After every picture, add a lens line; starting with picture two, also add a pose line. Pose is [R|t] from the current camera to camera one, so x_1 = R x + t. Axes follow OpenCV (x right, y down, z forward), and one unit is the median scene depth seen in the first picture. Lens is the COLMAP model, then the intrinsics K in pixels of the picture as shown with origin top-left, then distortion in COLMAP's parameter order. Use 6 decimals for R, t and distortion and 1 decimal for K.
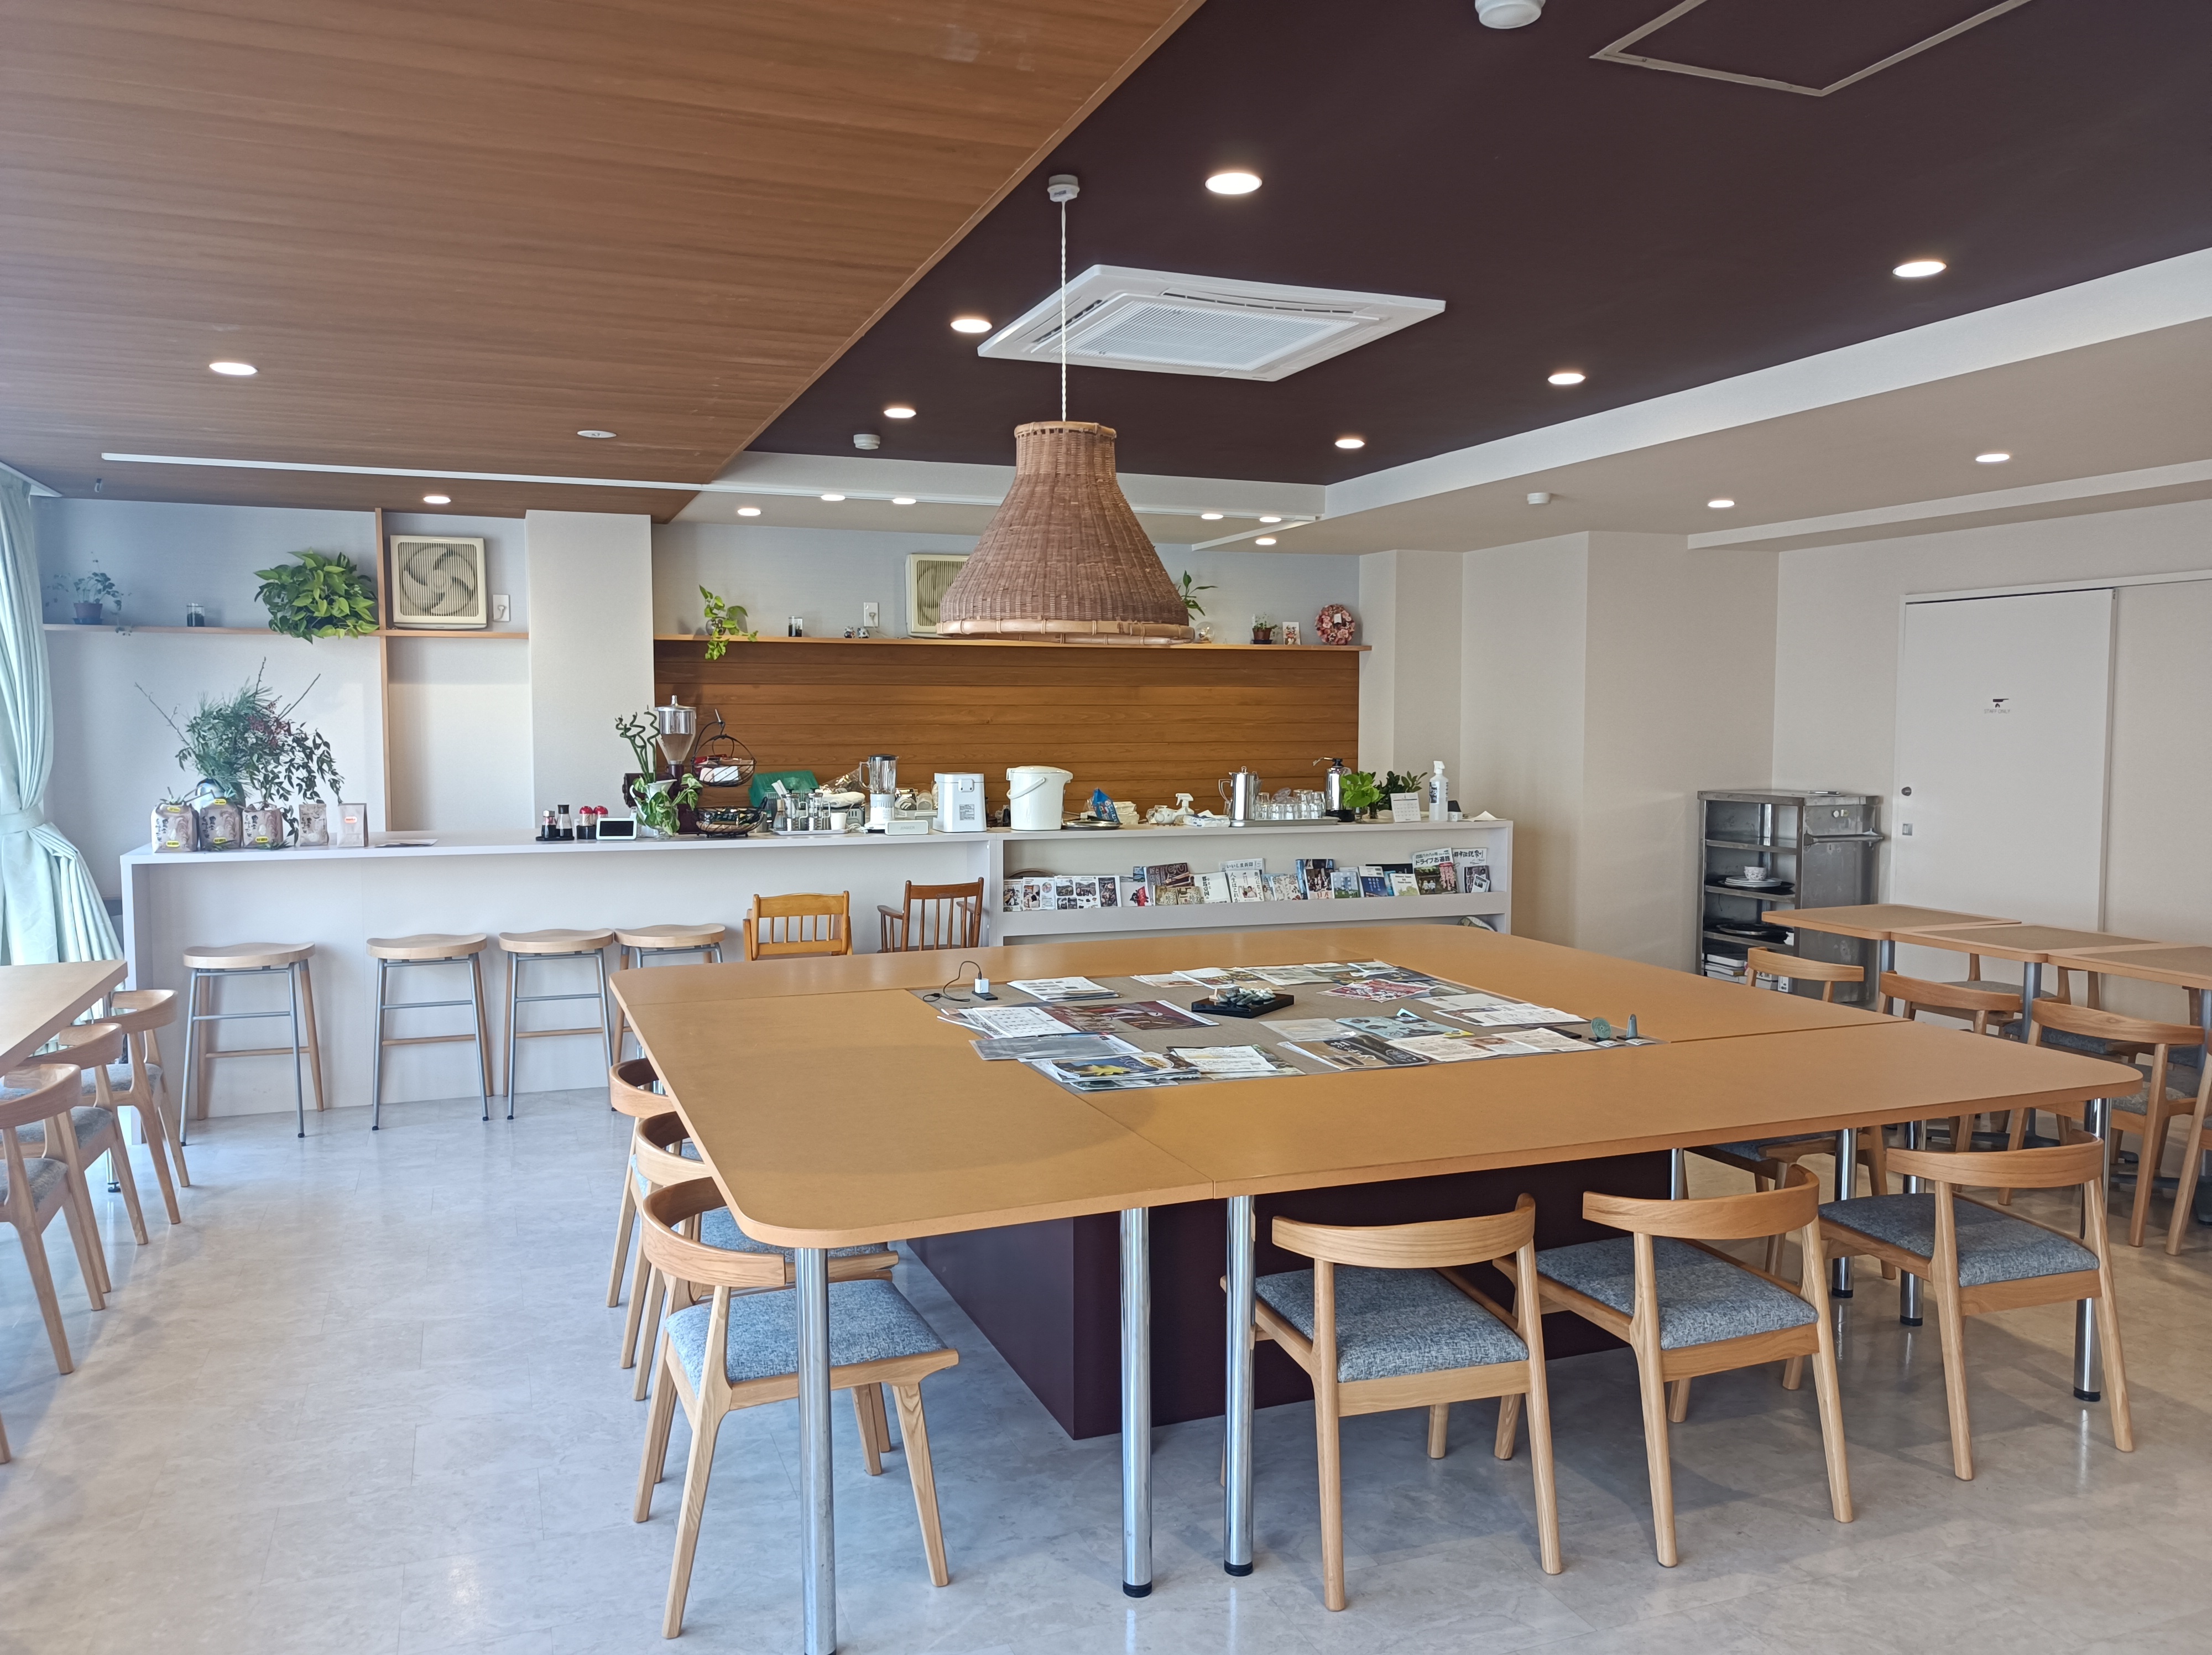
lens RADIAL K [[1648.9, 0, 1095.8], [0, 1648.9, 822.8], [0, 0, 1]] dist [0.040961, -0.023931]
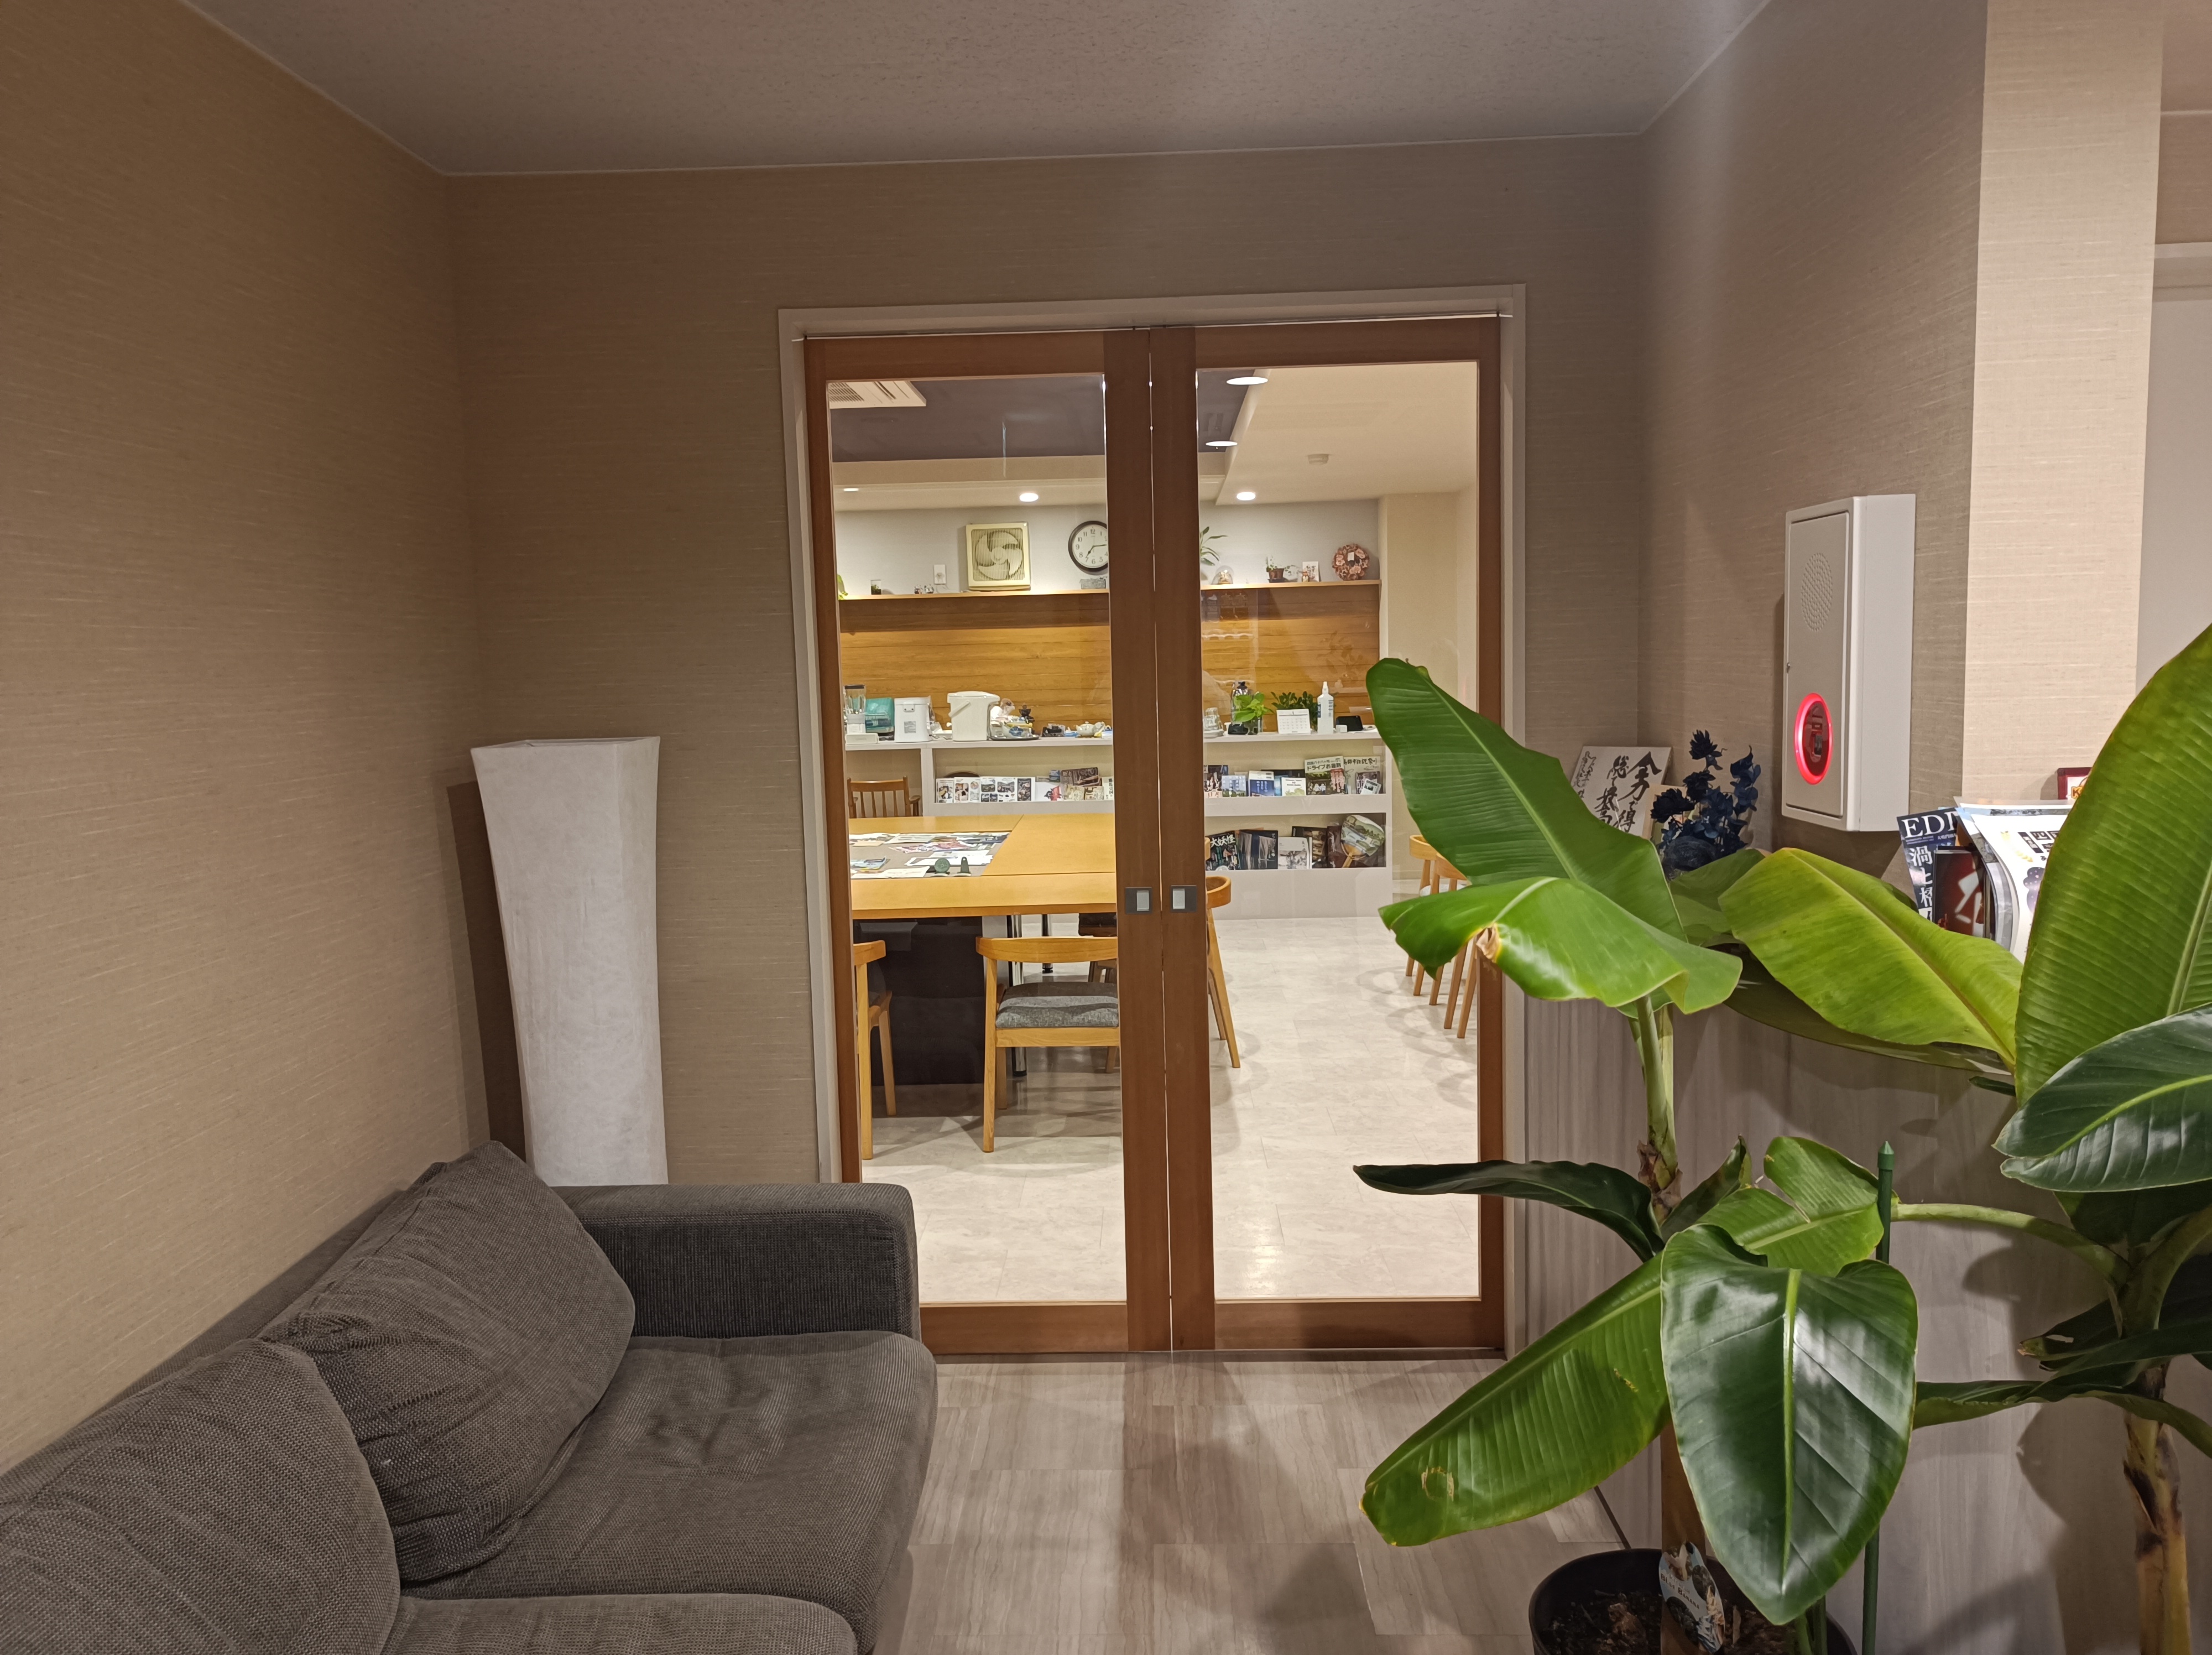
lens RADIAL K [[1648.9, 0, 1106.1], [0, 1648.9, 833.6], [0, 0, 1]] dist [0.040961, -0.023931]
pose [[0.921980, 0.017707, -0.386833, 0.907421], [0.001185, 0.998820, 0.048544, 0.022958], [0.387236, -0.045215, 0.920871, -0.252676]]
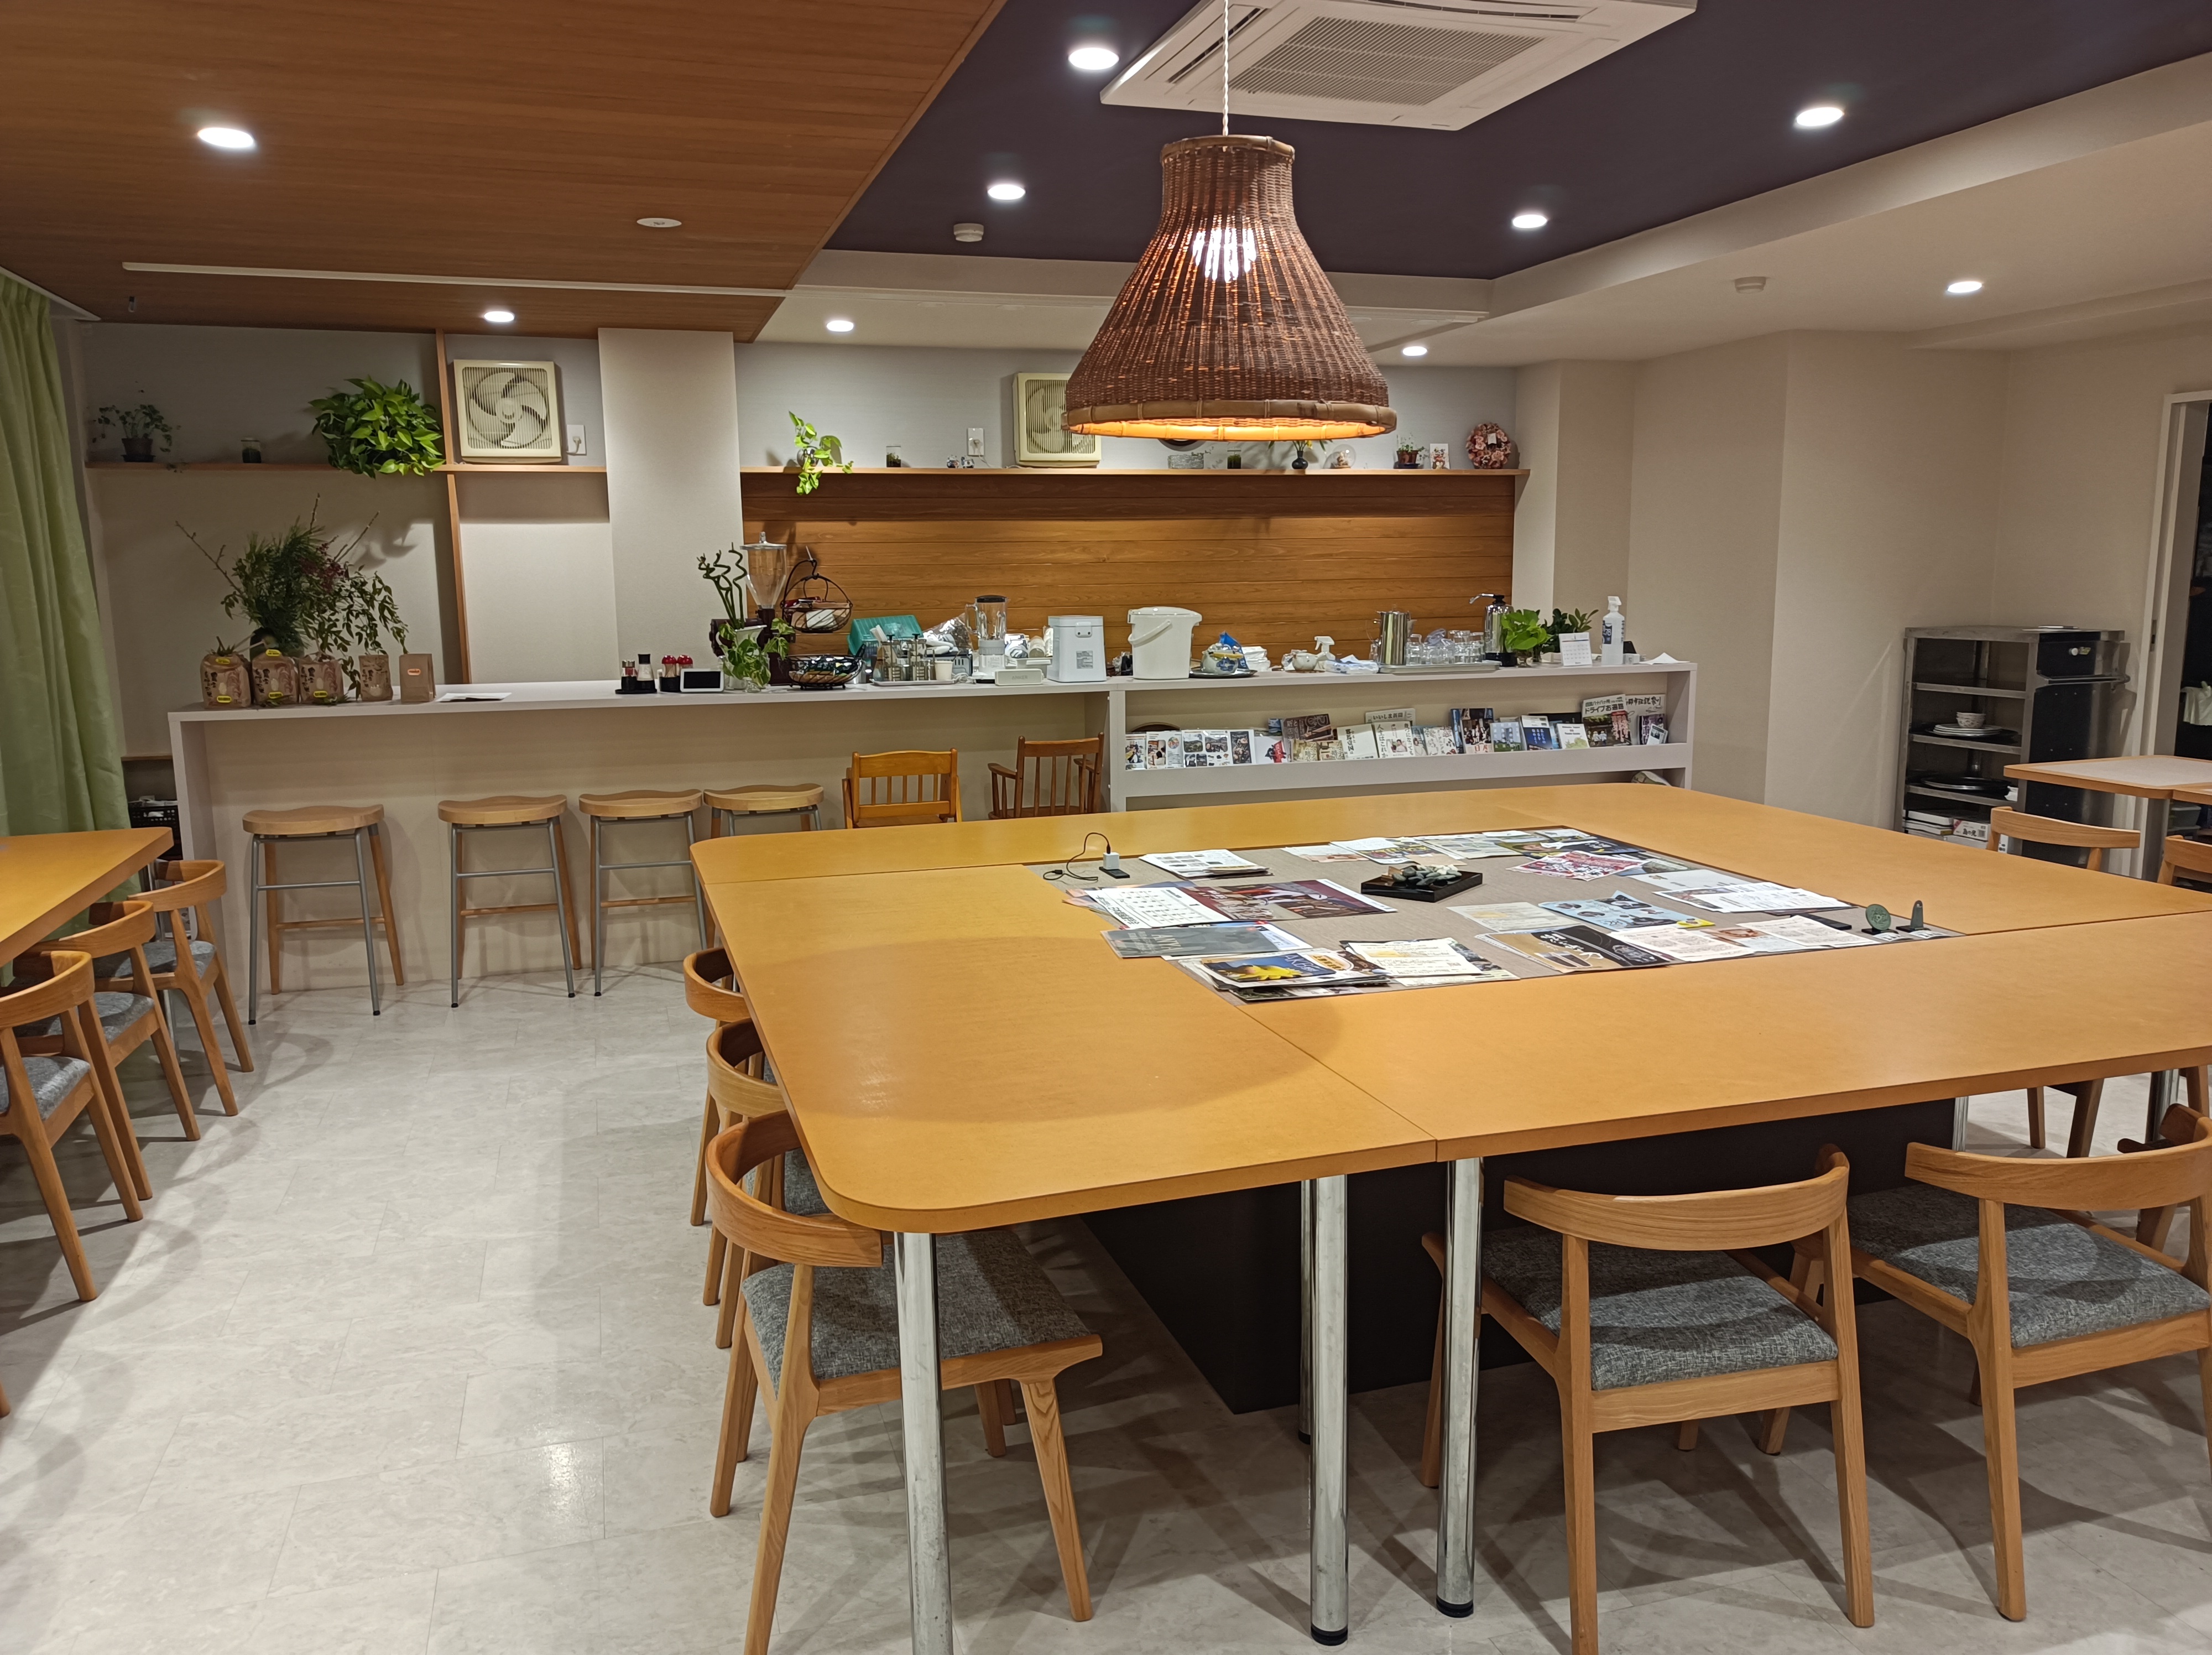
lens RADIAL K [[1648.9, 0, 1095.8], [0, 1648.9, 818.9], [0, 0, 1]] dist [0.040961, -0.023931]
pose [[0.997920, -0.002009, -0.064428, -0.022529], [0.007741, 0.996016, 0.088834, 0.000761], [0.063993, -0.089148, 0.993961, 0.154279]]
